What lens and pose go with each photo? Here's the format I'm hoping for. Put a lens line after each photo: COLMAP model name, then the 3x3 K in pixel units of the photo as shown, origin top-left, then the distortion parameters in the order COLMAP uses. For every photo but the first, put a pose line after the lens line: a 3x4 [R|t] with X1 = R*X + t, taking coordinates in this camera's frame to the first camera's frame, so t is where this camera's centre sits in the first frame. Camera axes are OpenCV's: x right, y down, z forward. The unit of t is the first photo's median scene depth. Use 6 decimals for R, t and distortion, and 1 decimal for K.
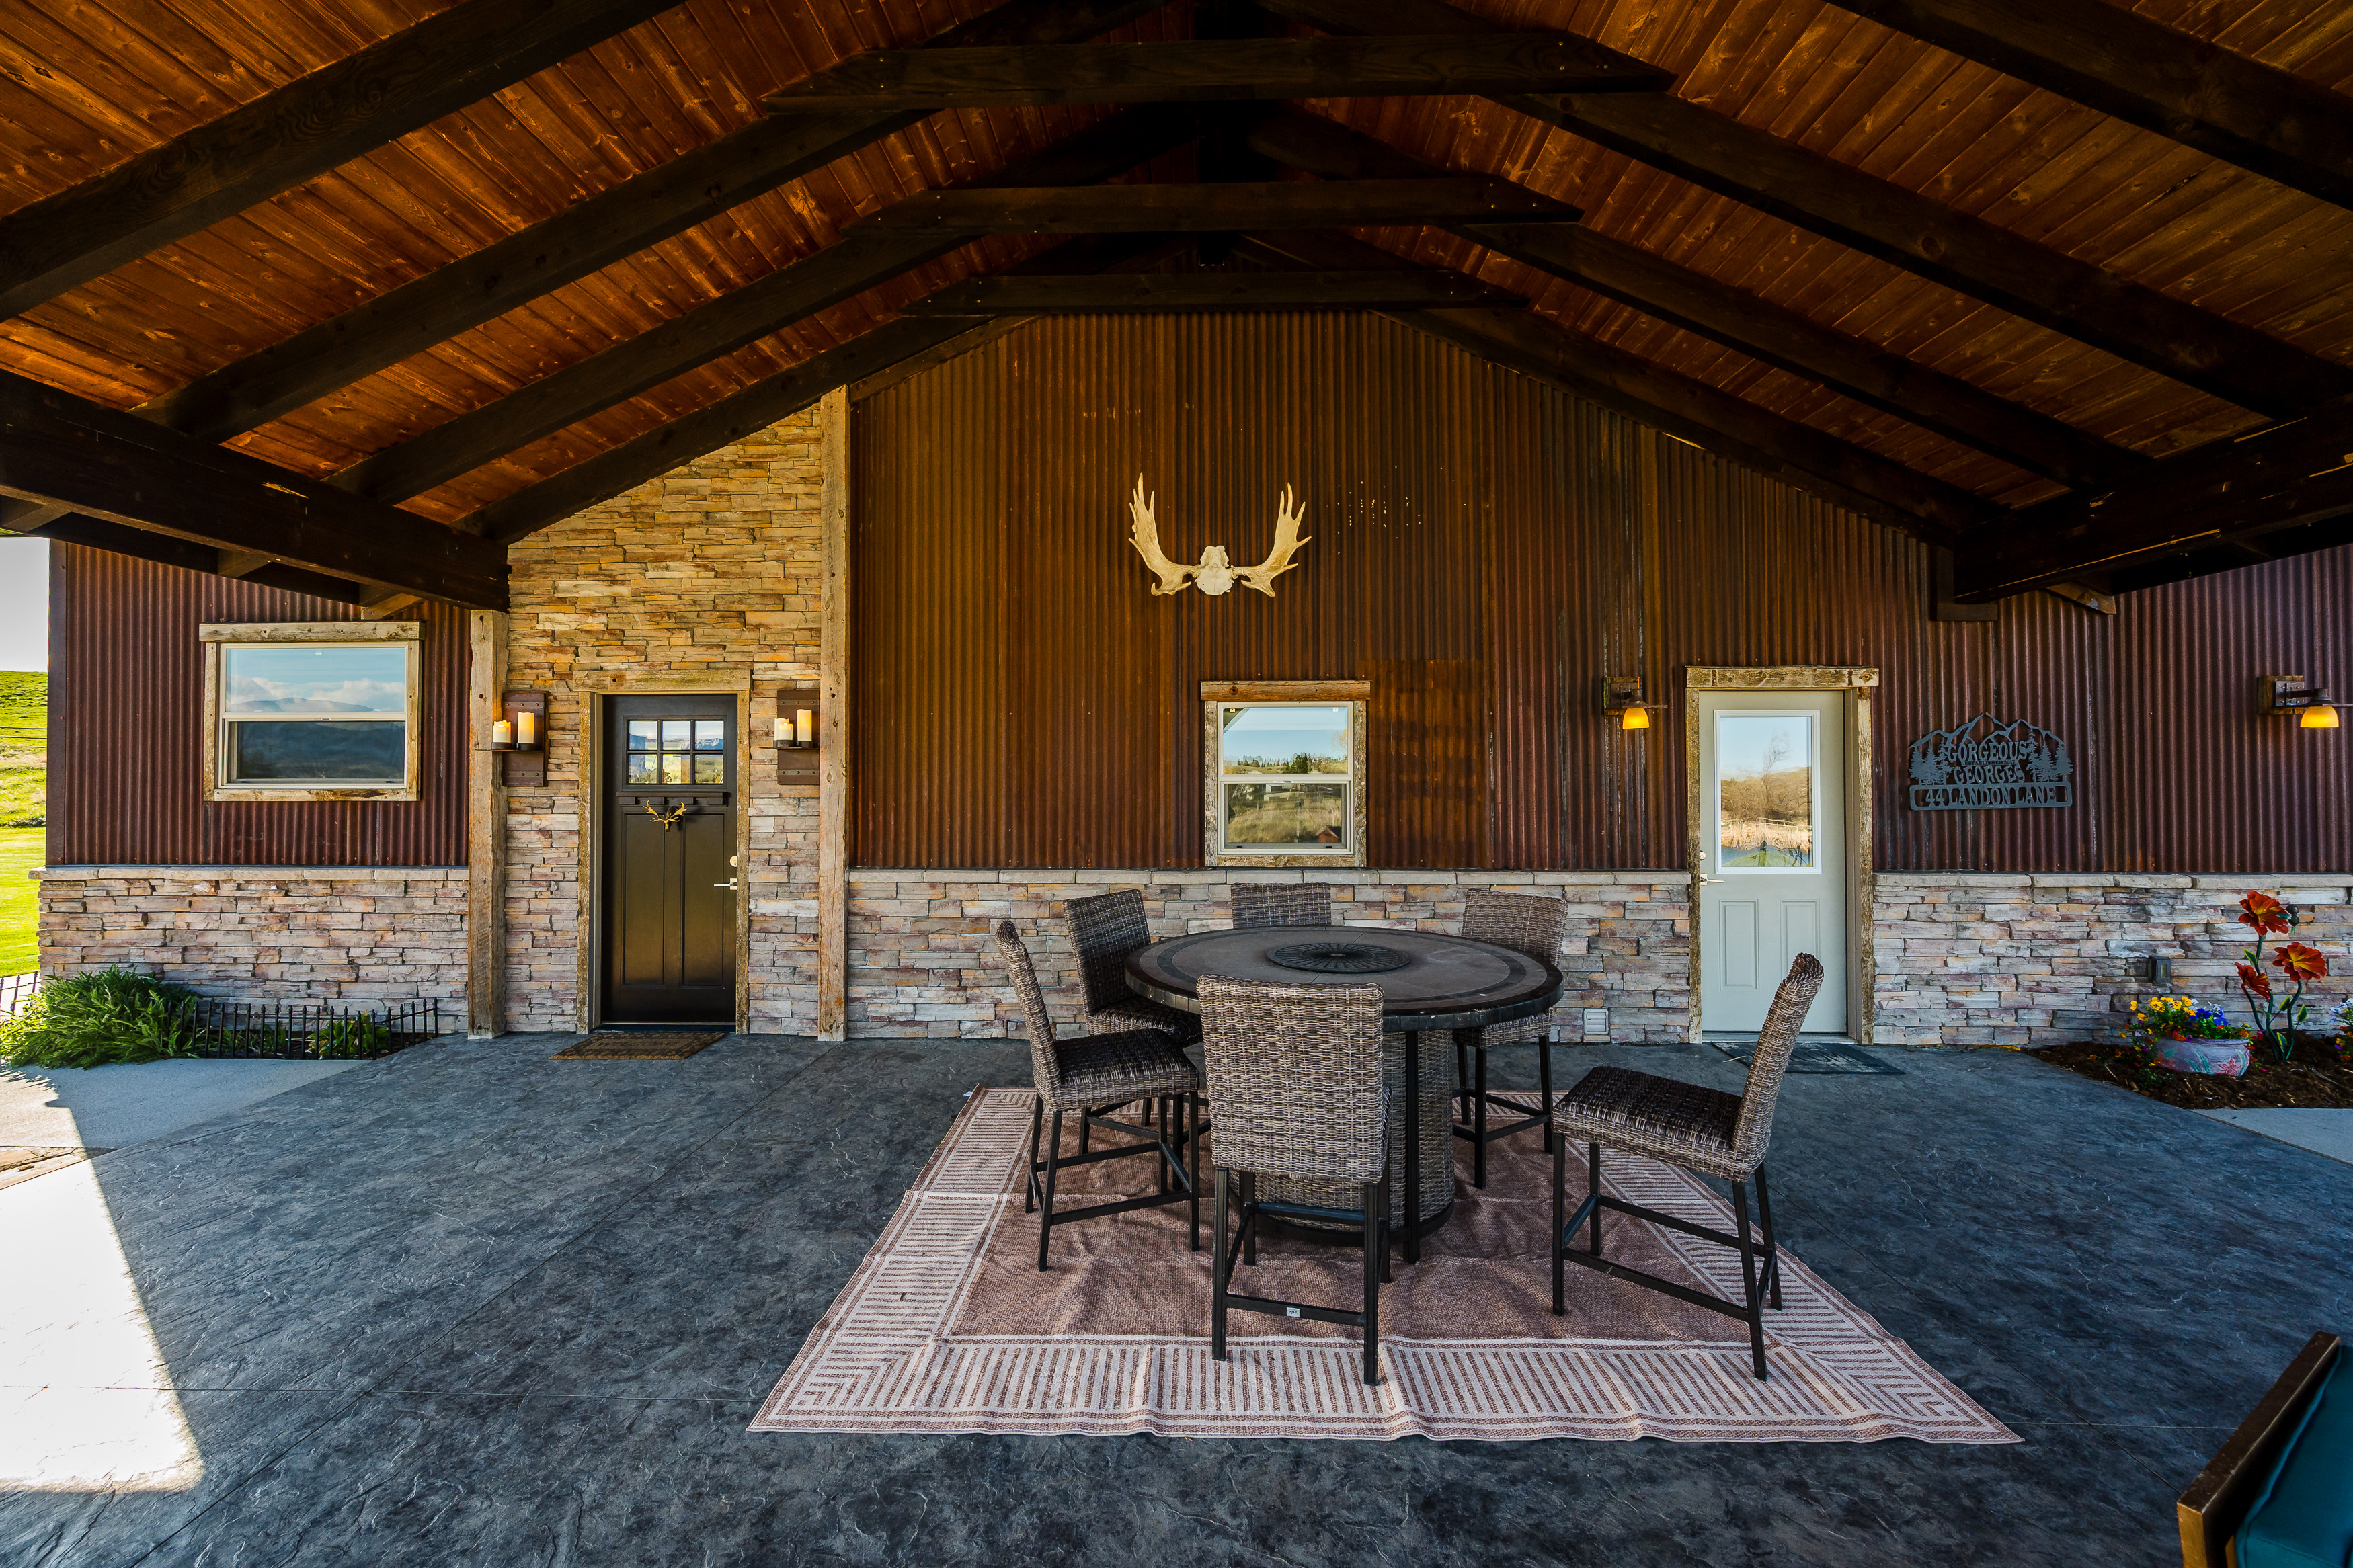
lens RADIAL K [[932.2, 0, 1185.2], [0, 932.2, 782.7], [0, 0, 1]] dist [-0.002900, 0.000284]
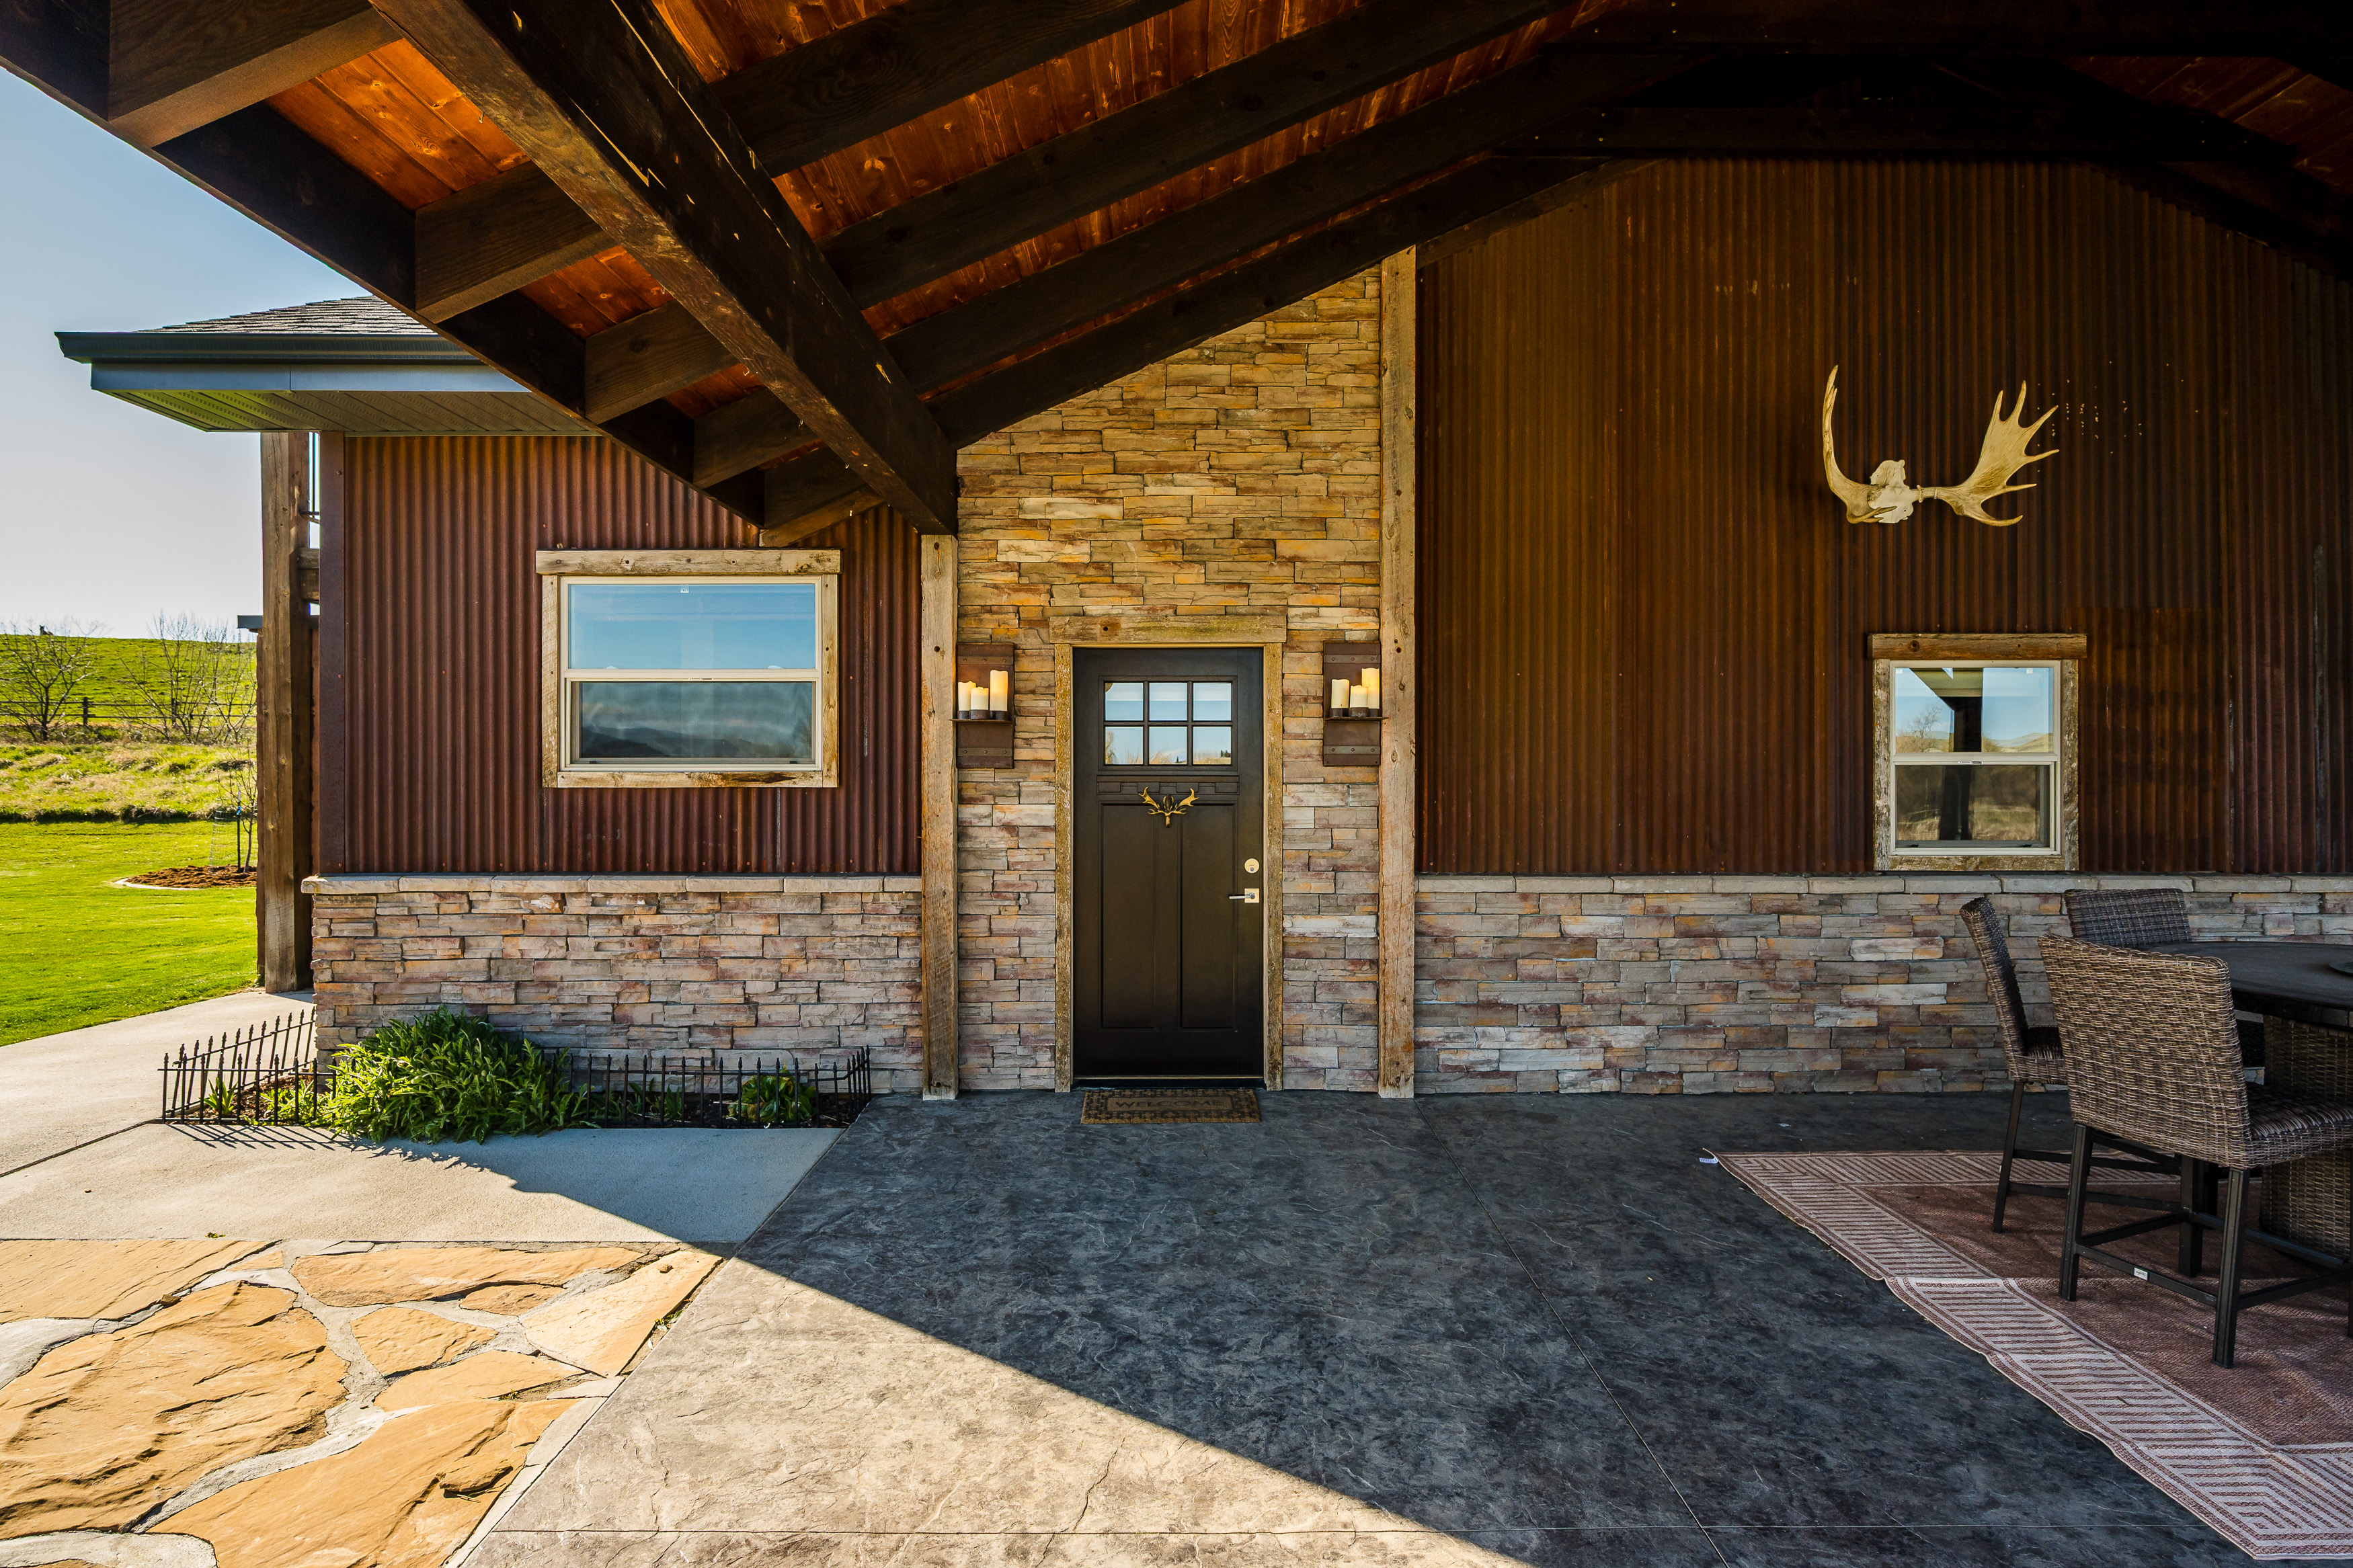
lens RADIAL K [[1227.0, 0, 1175.5], [0, 1227.0, 784.9], [0, 0, 1]] dist [-0.001844, 0.000265]
pose [[0.999298, -0.000090, 0.037456, -0.596946], [-0.000356, 0.999929, 0.011919, 0.005688], [-0.037454, -0.011924, 0.999227, -0.006788]]
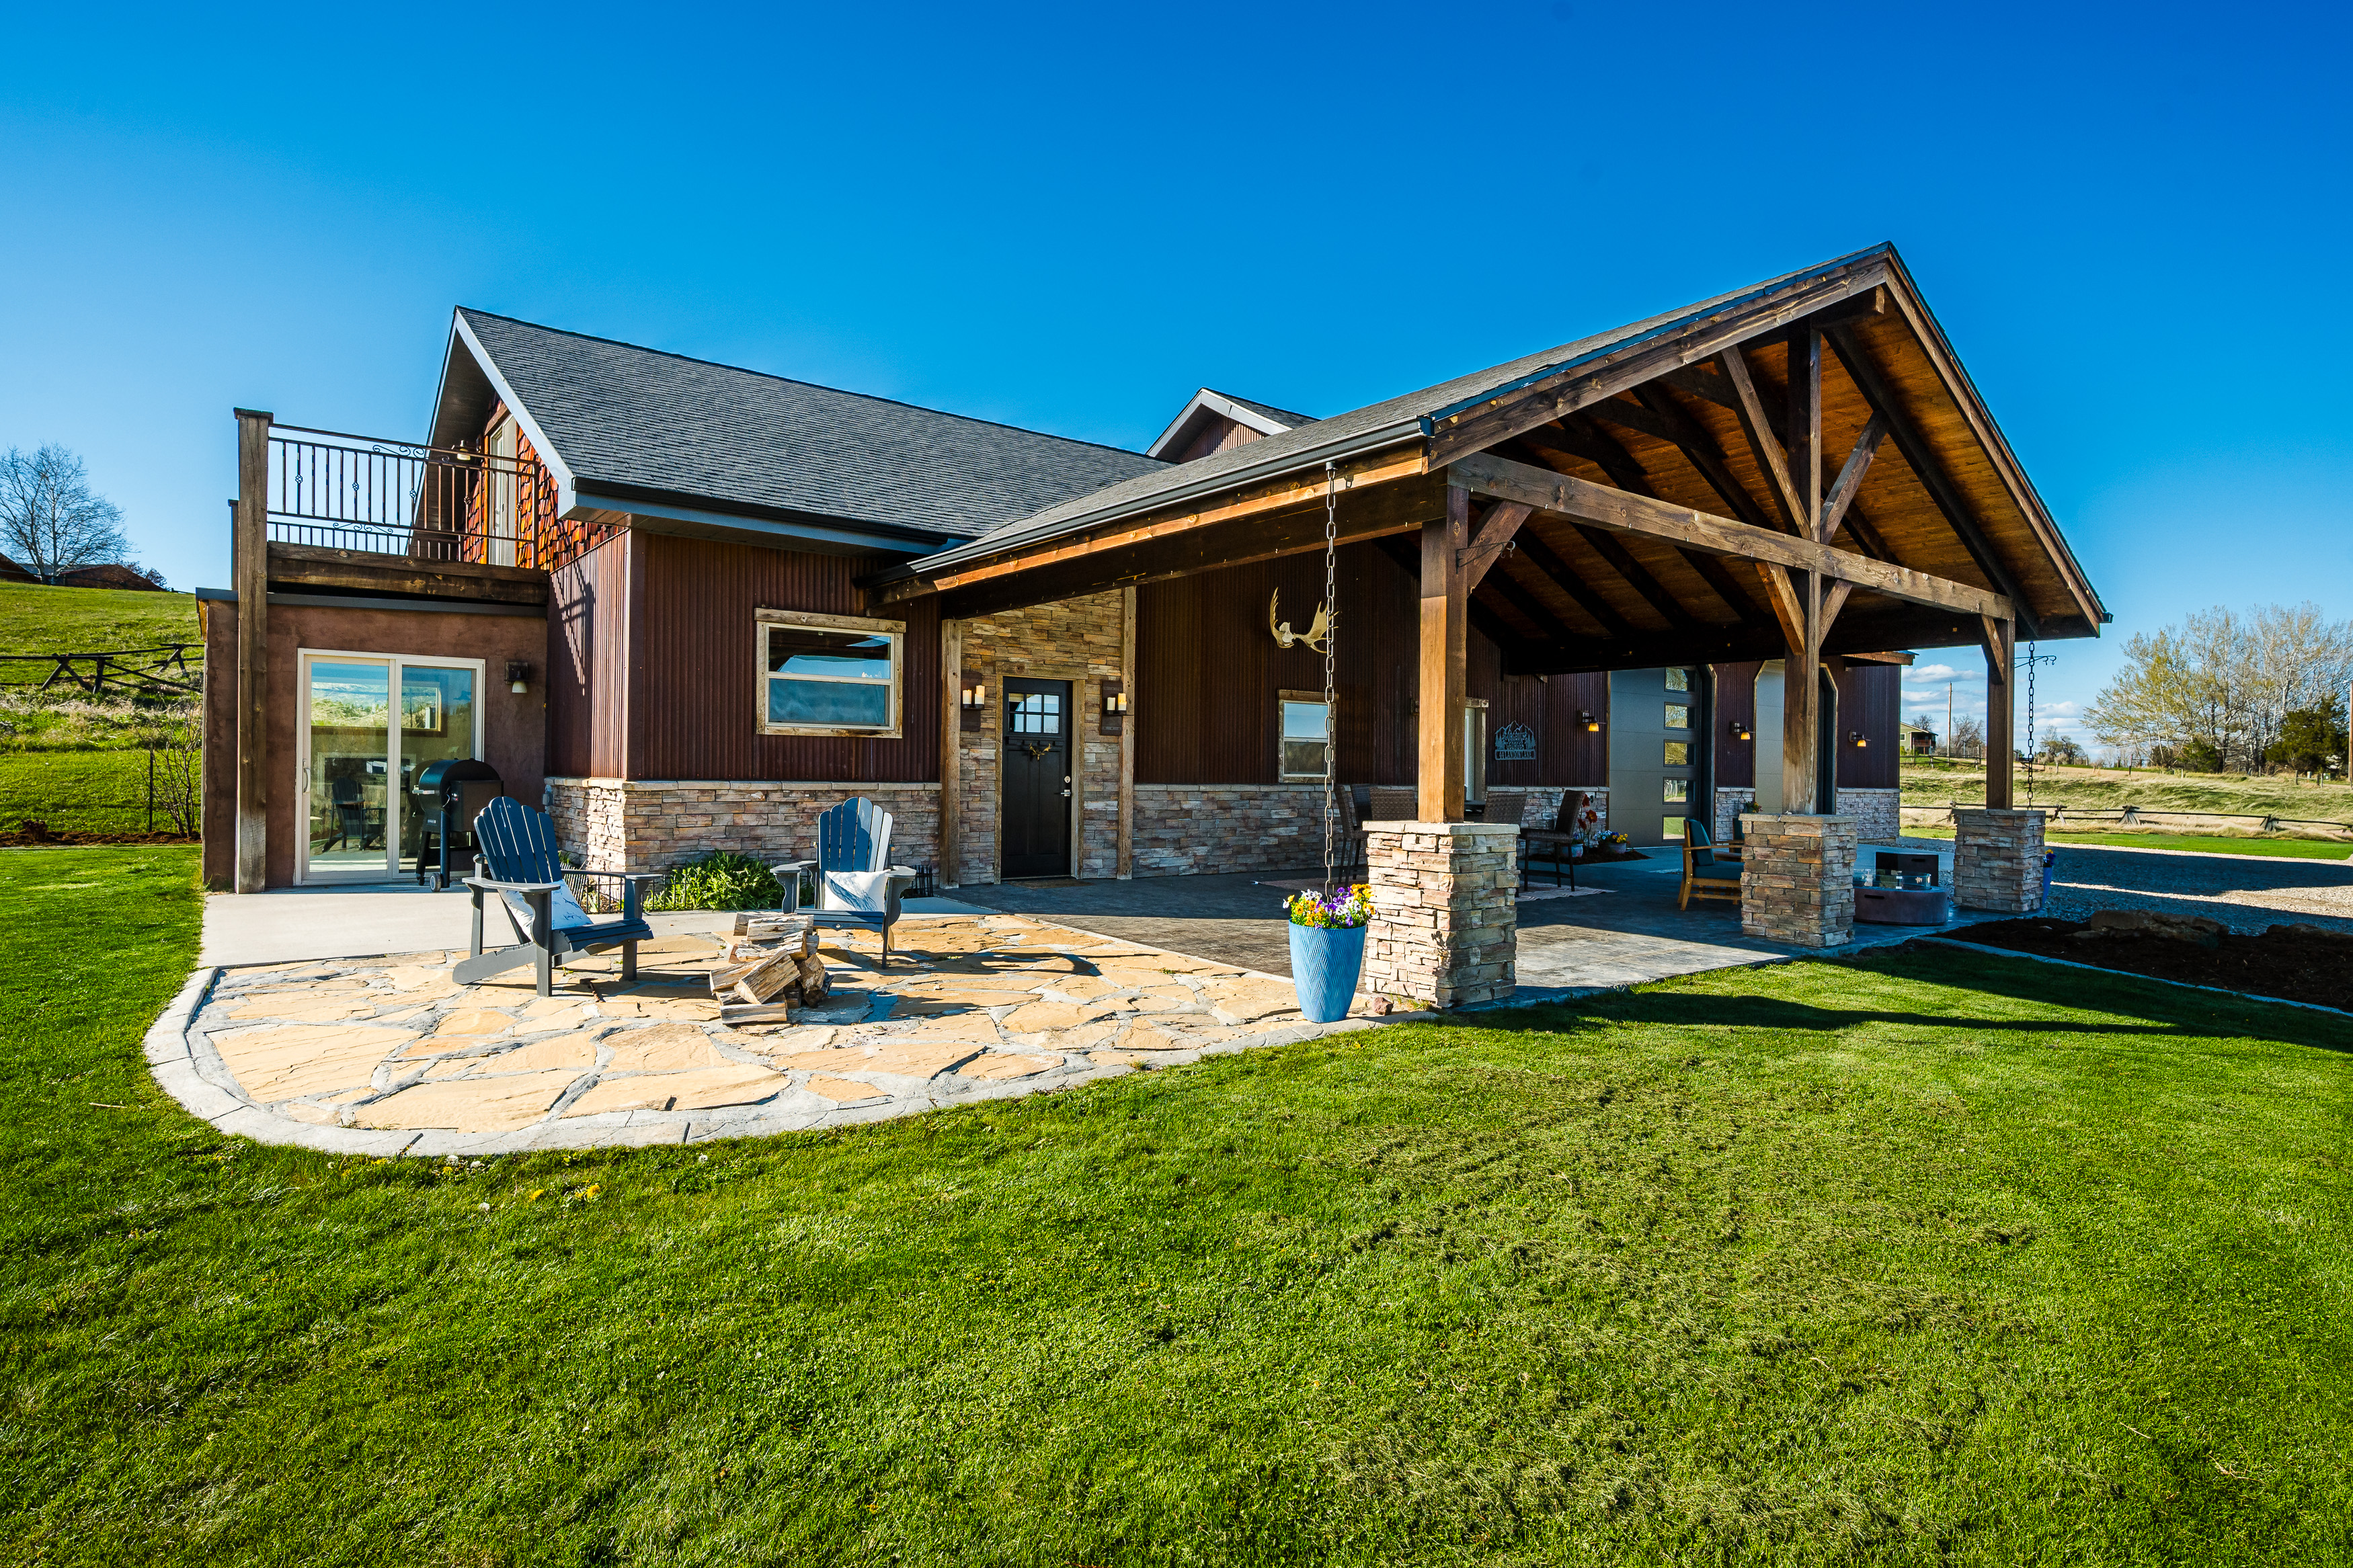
lens RADIAL K [[1227.0, 0, 1184.2], [0, 1227.0, 778.8], [0, 0, 1]] dist [-0.001844, 0.000265]
pose [[0.761588, 0.007014, 0.648024, -1.807354], [-0.019219, 0.999746, 0.011766, 0.054091], [-0.647777, -0.021415, 0.761529, -0.854243]]
